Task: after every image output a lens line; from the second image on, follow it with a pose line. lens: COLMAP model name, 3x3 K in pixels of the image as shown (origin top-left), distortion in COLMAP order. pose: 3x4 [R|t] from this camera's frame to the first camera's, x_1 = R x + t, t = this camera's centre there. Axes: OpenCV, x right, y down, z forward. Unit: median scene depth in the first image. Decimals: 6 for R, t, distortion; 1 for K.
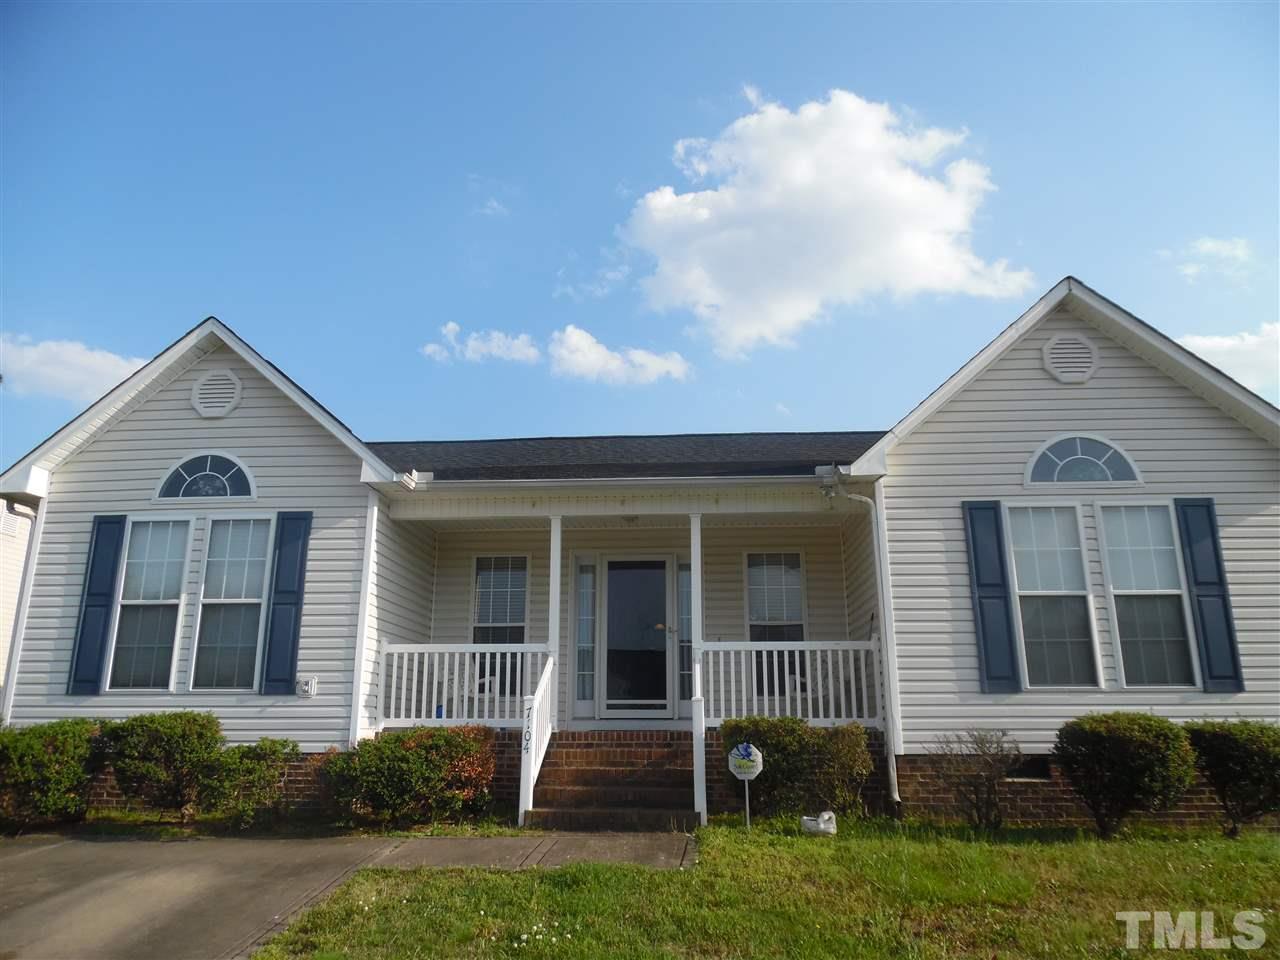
lens RADIAL K [[910.8, 0, 643.8], [0, 910.8, 477.4], [0, 0, 1]] dist [0.004442, -0.004165]
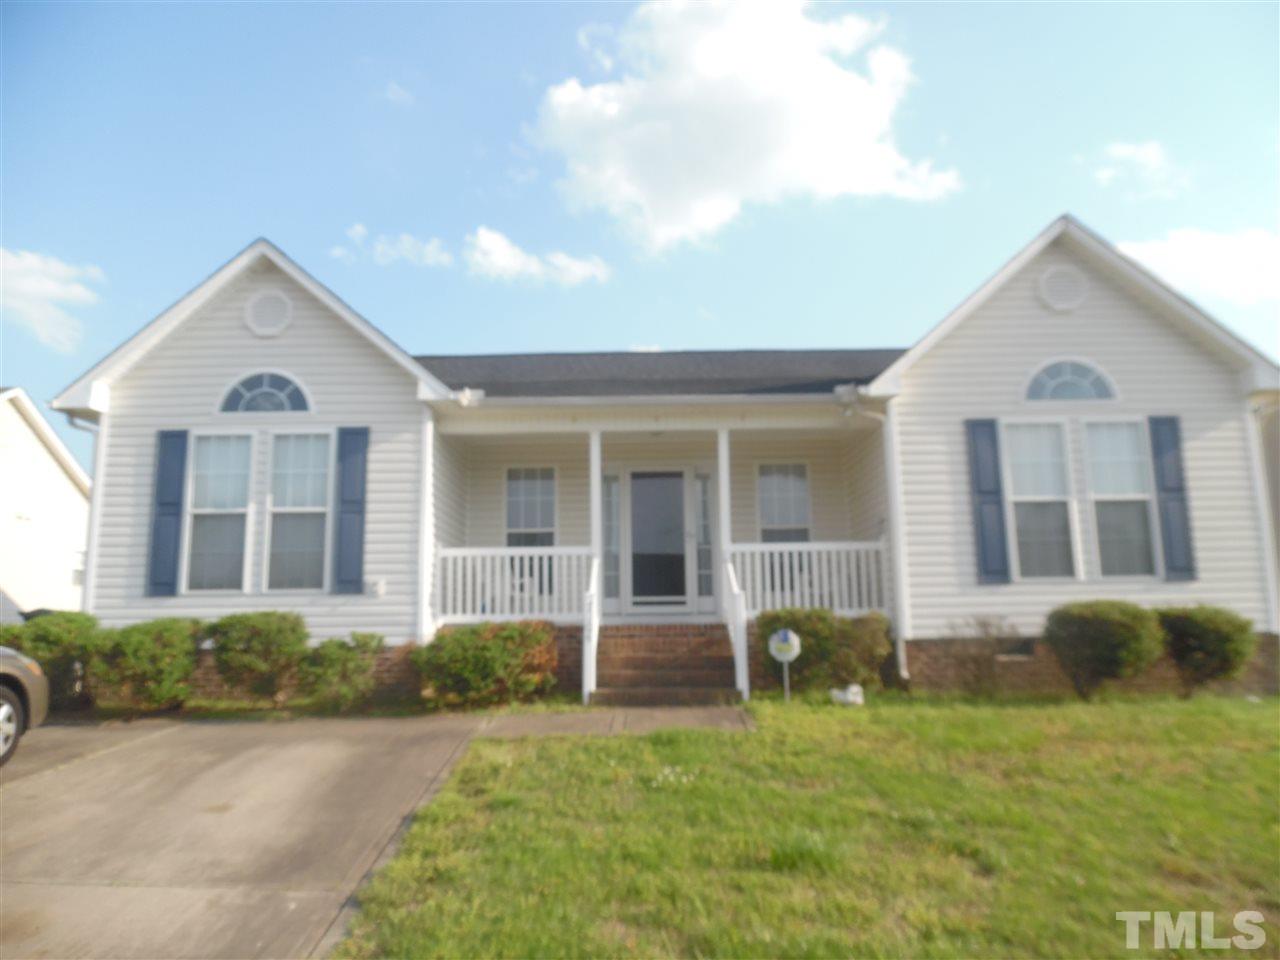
lens RADIAL K [[921.1, 0, 634.3], [0, 921.1, 479.5], [0, 0, 1]] dist [0.001807, -0.008164]
pose [[0.997538, -0.003245, 0.070049, -0.134545], [-0.004033, 0.994620, 0.103509, -0.014229], [-0.070008, -0.103537, 0.992159, -0.102426]]
